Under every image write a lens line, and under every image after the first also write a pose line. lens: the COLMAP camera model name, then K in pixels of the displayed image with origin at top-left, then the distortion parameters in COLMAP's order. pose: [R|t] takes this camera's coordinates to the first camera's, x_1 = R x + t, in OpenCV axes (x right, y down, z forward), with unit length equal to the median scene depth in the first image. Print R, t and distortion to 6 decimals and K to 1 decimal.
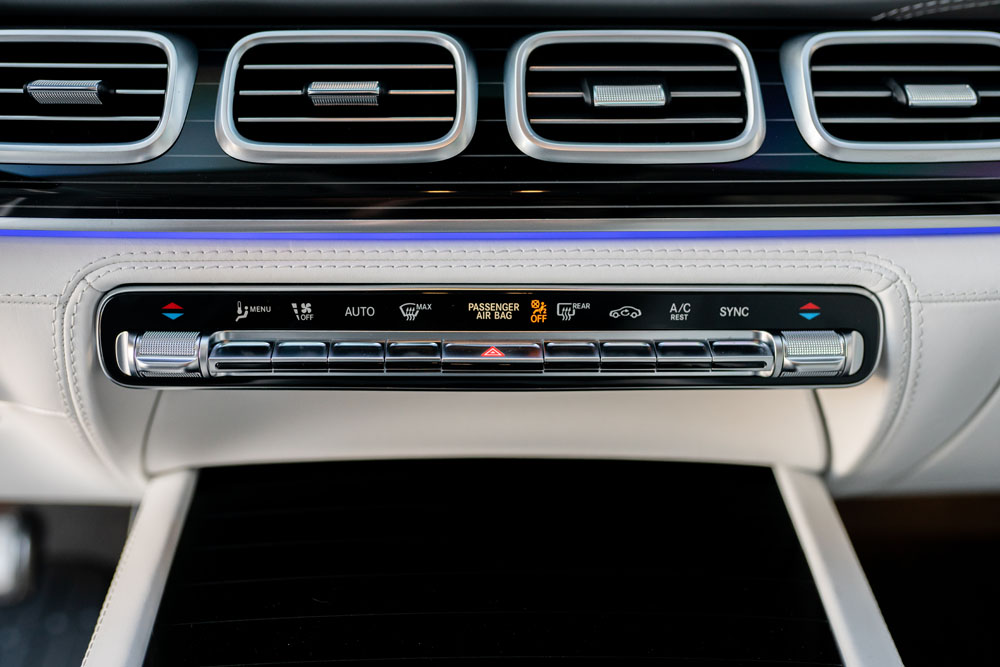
lens RADIAL K [[966.2, 0, 495.2], [0, 966.2, 332.1], [0, 0, 1]] dist [-0.026268, 0.000000]
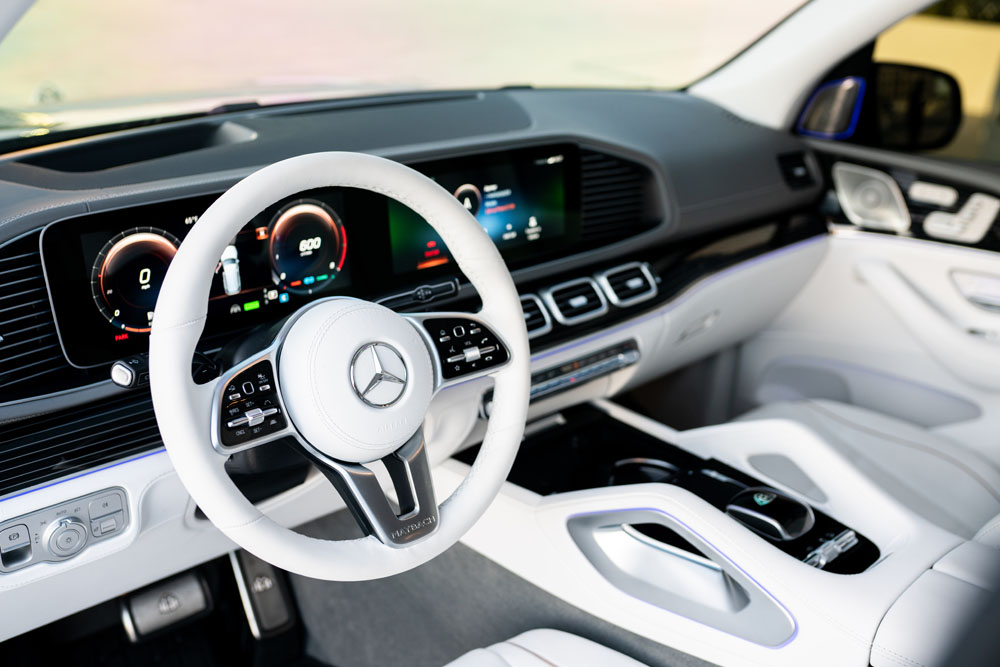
lens RADIAL K [[966.2, 0, 498.2], [0, 966.2, 327.0], [0, 0, 1]] dist [-0.026268, 0.000000]
pose [[0.740553, -0.223468, 0.633754, -2.394251], [0.248309, 0.967341, 0.050940, -0.411298], [-0.624439, 0.119643, 0.771856, -1.586477]]
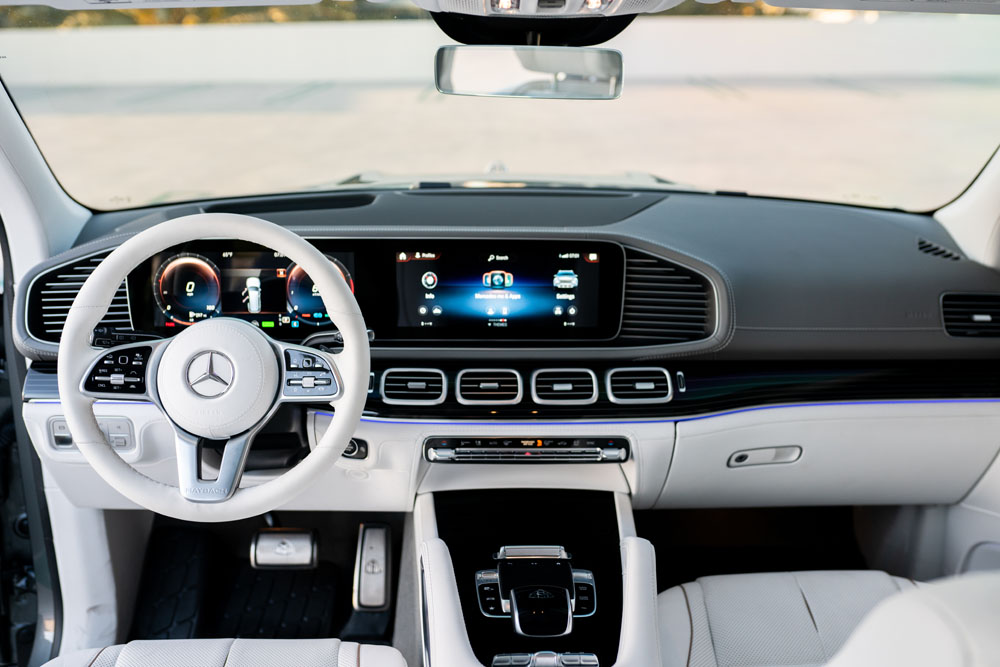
lens RADIAL K [[966.2, 0, 497.5], [0, 966.2, 330.5], [0, 0, 1]] dist [-0.026268, 0.000000]
pose [[0.999224, 0.004661, 0.039107, -0.274163], [0.000101, 0.992665, -0.120895, -0.001465], [-0.039384, 0.120805, 0.991895, -2.852097]]
